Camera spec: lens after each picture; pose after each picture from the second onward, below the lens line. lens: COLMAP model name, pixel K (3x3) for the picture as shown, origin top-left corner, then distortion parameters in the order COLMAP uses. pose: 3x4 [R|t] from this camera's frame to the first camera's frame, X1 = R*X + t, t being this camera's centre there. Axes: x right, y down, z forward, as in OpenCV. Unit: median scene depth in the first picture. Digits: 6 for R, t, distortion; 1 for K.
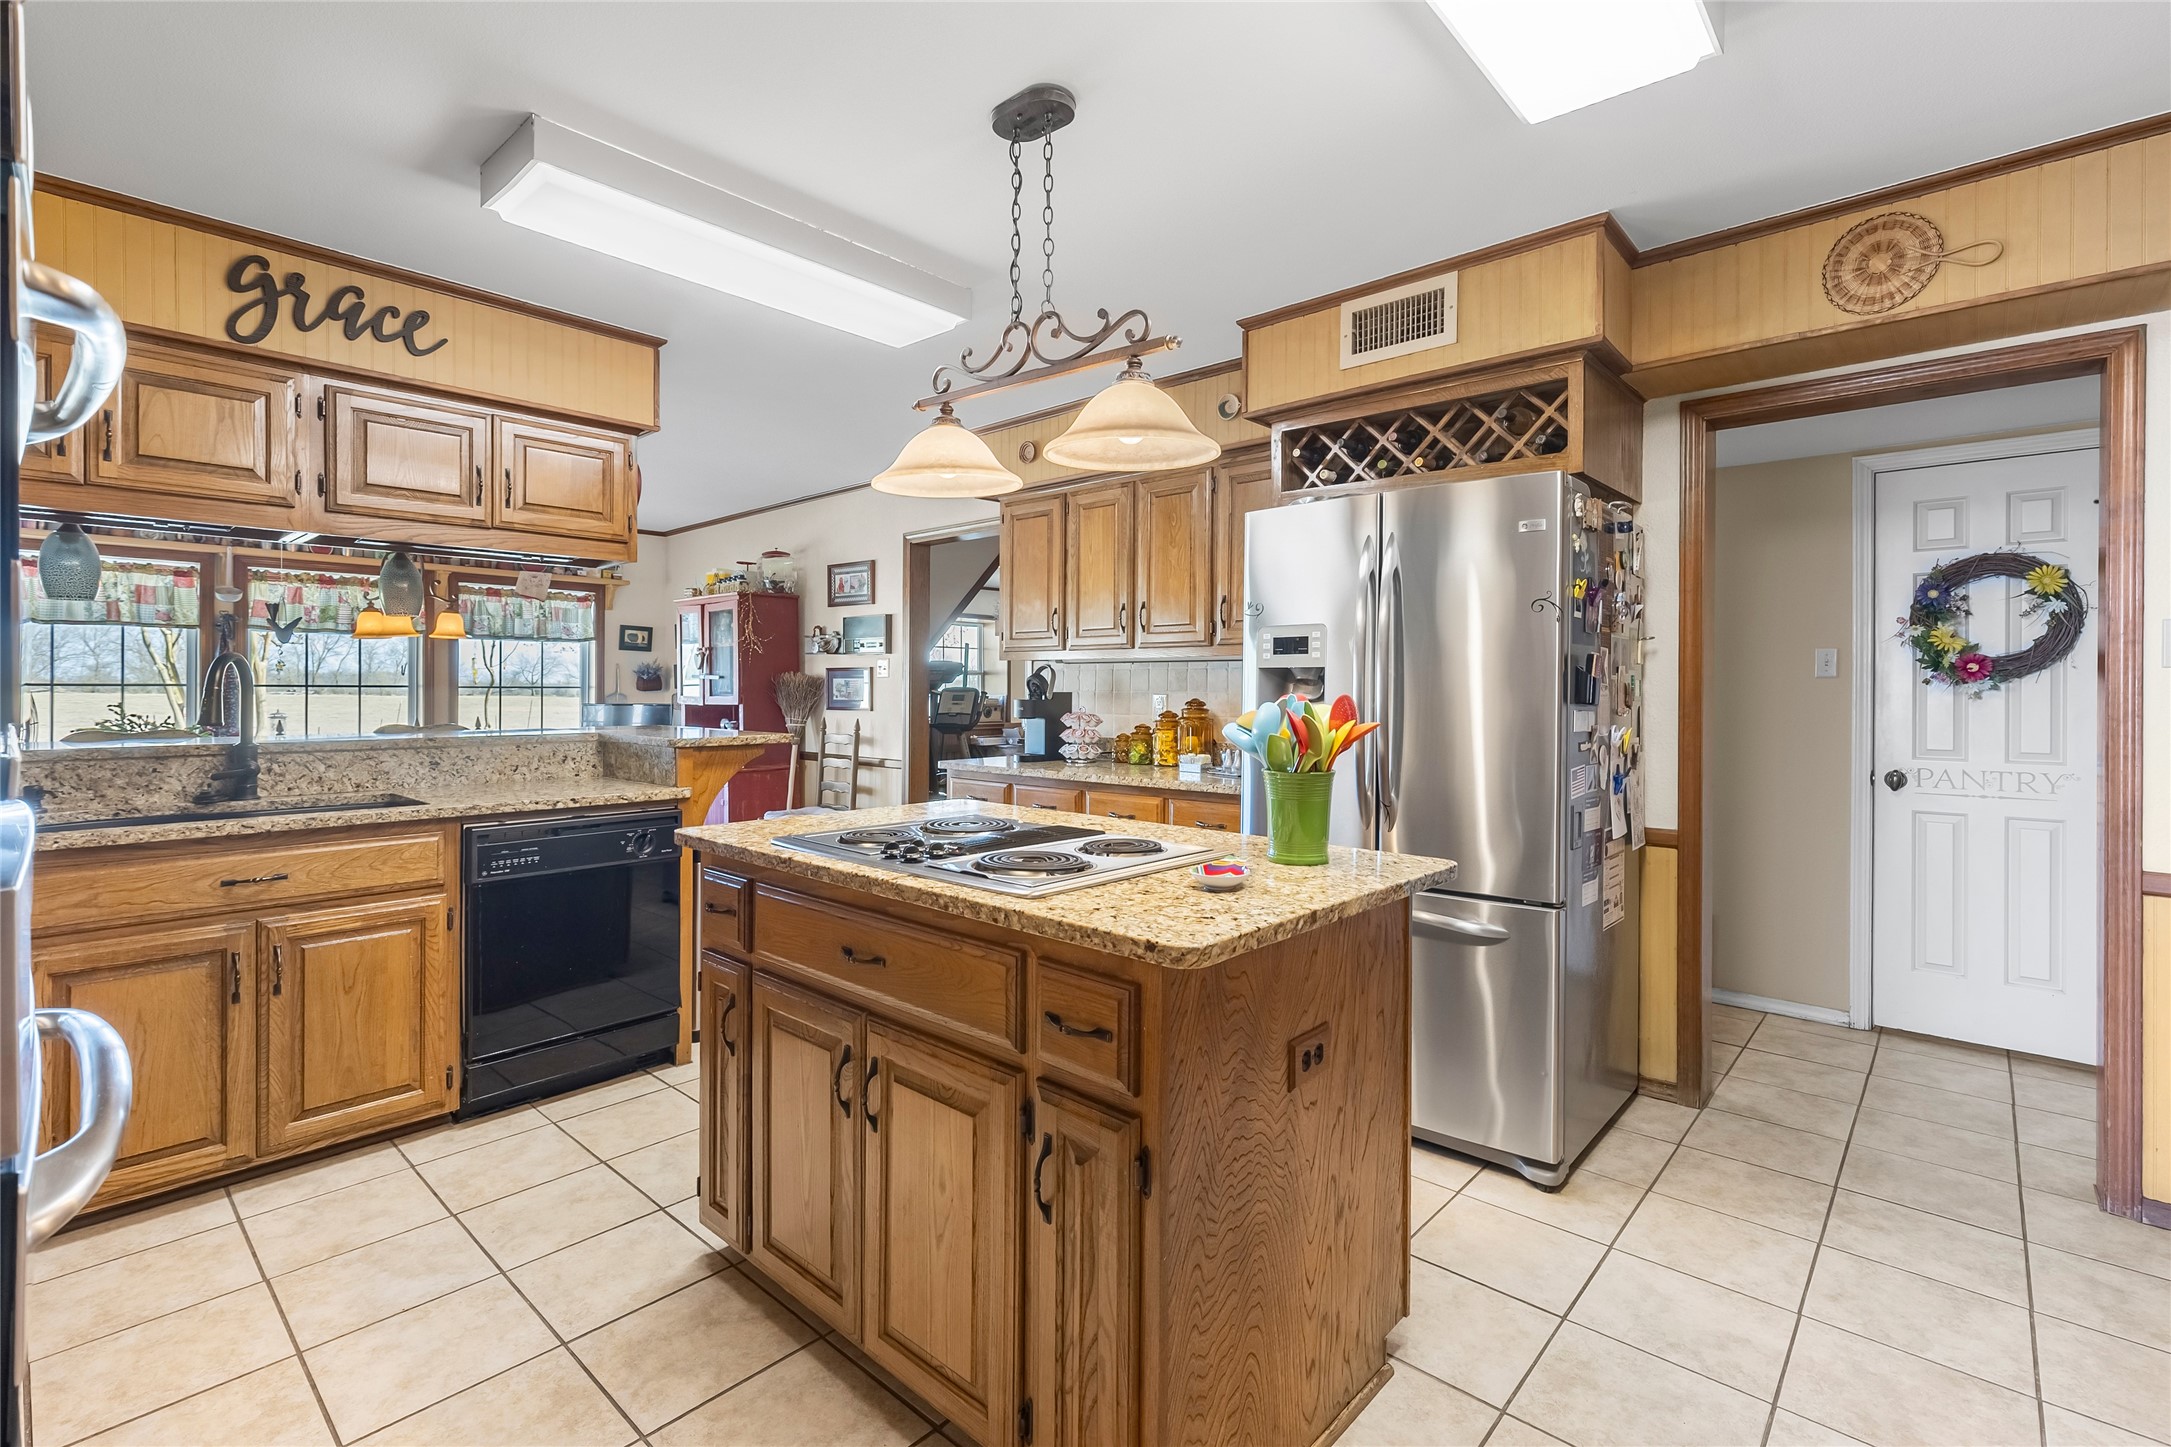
lens RADIAL K [[978.3, 0, 1085.9], [0, 978.3, 701.5], [0, 0, 1]] dist [0.003588, 0.000197]
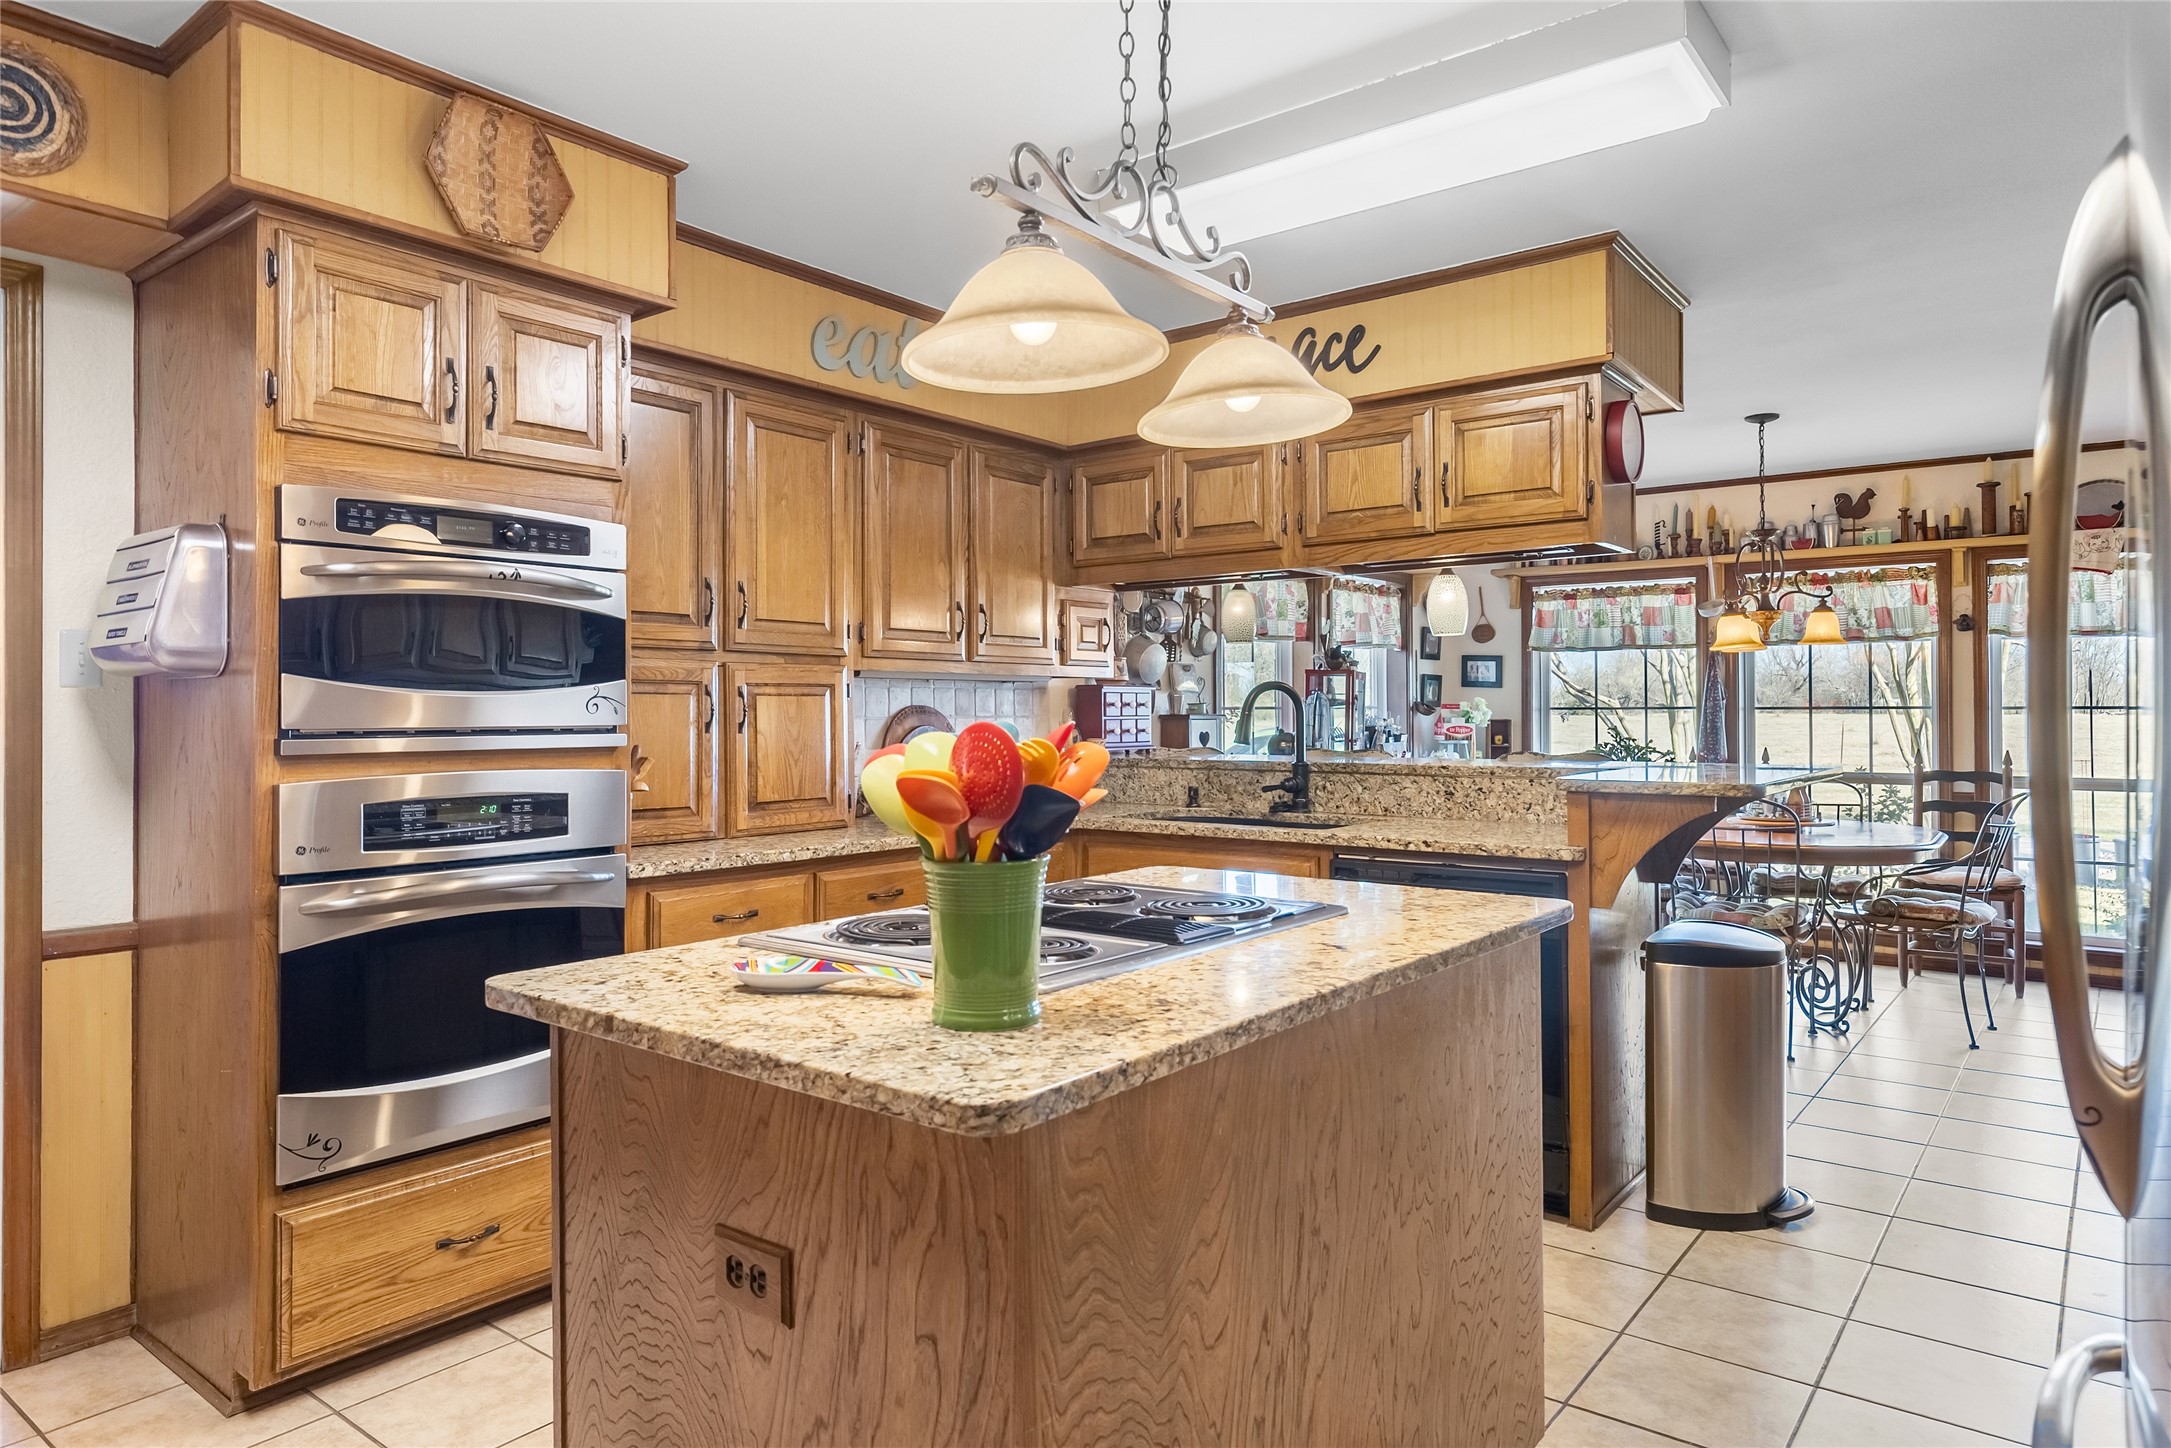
lens RADIAL K [[1327.8, 0, 1085.4], [0, 1327.8, 717.0], [0, 0, 1]] dist [0.004645, 0.001002]
pose [[0.073160, 0.001680, -0.997319, 0.586337], [-0.009052, 0.999959, 0.001020, -0.007070], [0.997279, 0.008954, 0.073172, 0.598071]]
